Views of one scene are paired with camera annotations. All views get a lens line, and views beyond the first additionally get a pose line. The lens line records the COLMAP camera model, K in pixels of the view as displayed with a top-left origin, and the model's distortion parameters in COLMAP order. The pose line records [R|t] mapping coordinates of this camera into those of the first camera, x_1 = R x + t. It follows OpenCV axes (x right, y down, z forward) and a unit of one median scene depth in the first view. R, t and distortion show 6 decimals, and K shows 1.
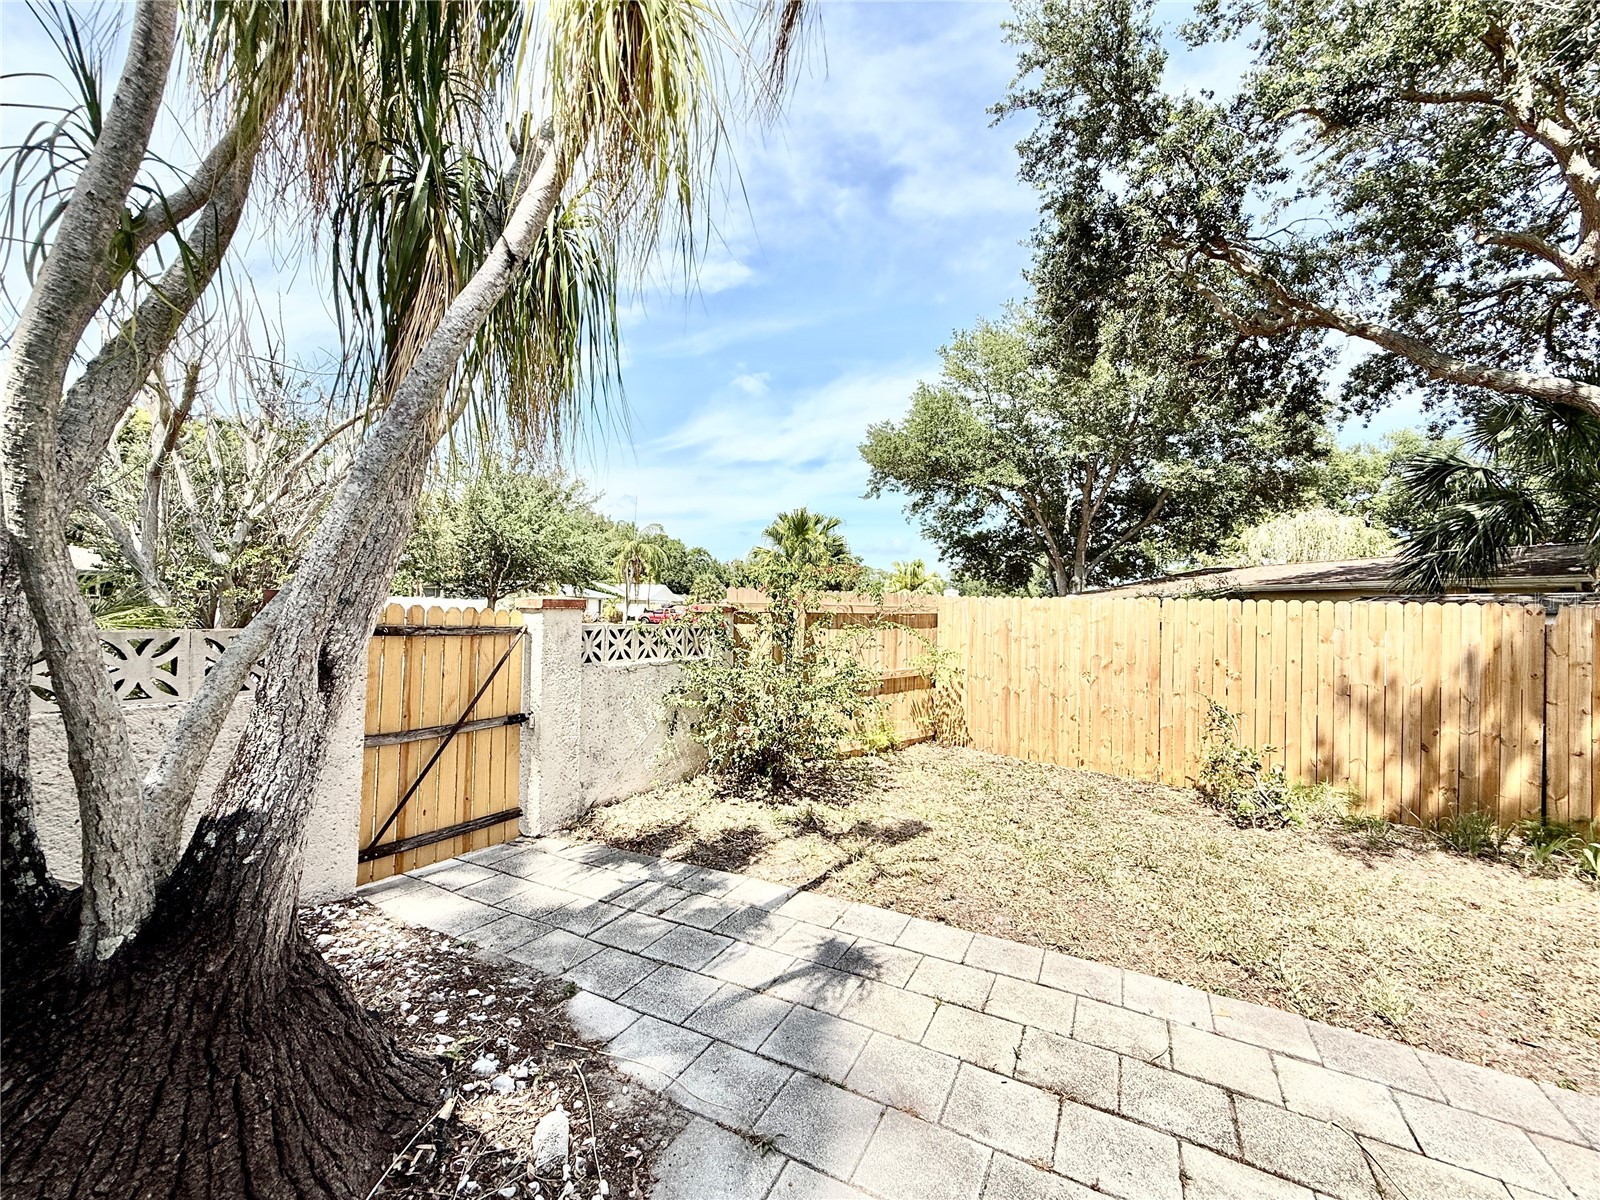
lens RADIAL K [[638.0, 0, 795.9], [0, 638.0, 600.2], [0, 0, 1]] dist [-0.000715, 0.000183]
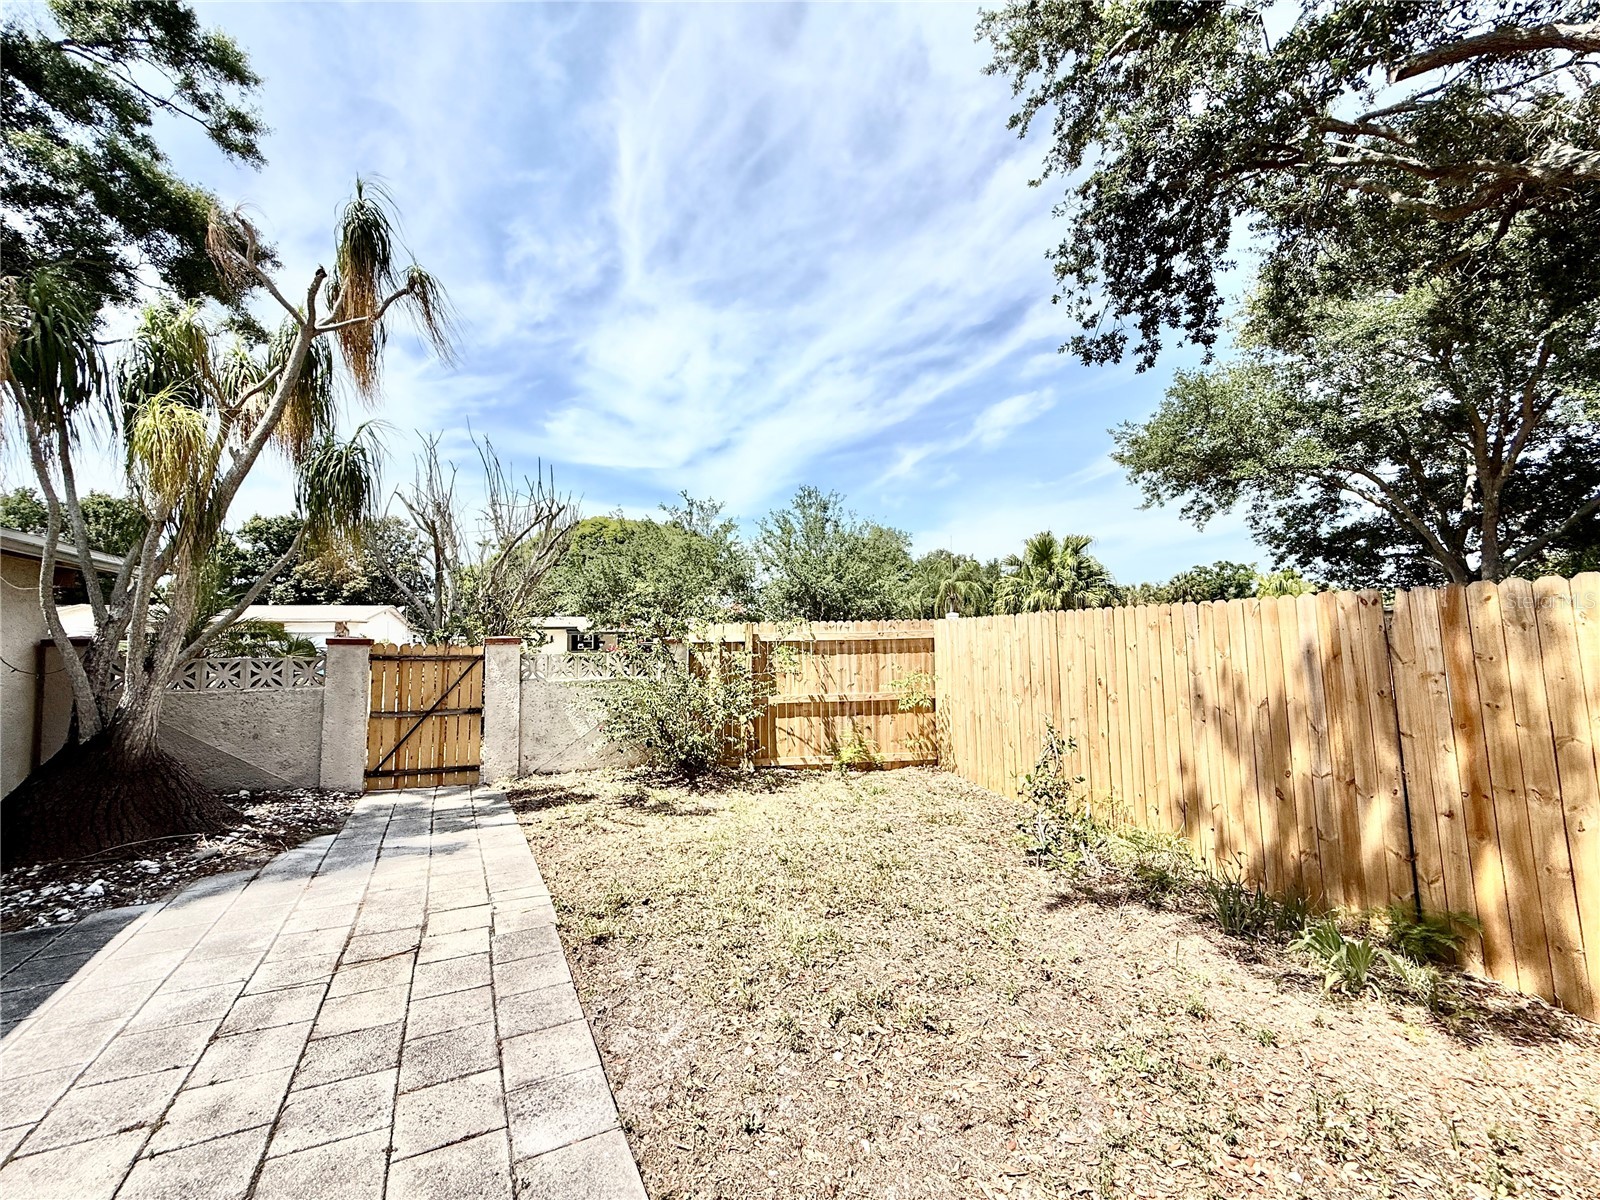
lens RADIAL K [[638.0, 0, 795.9], [0, 638.0, 600.2], [0, 0, 1]] dist [-0.000715, 0.000183]
pose [[0.812949, -0.093107, -0.574844, 0.975811], [0.050540, 0.994692, -0.089635, 0.072830], [0.580138, 0.043816, 0.813339, 0.102884]]
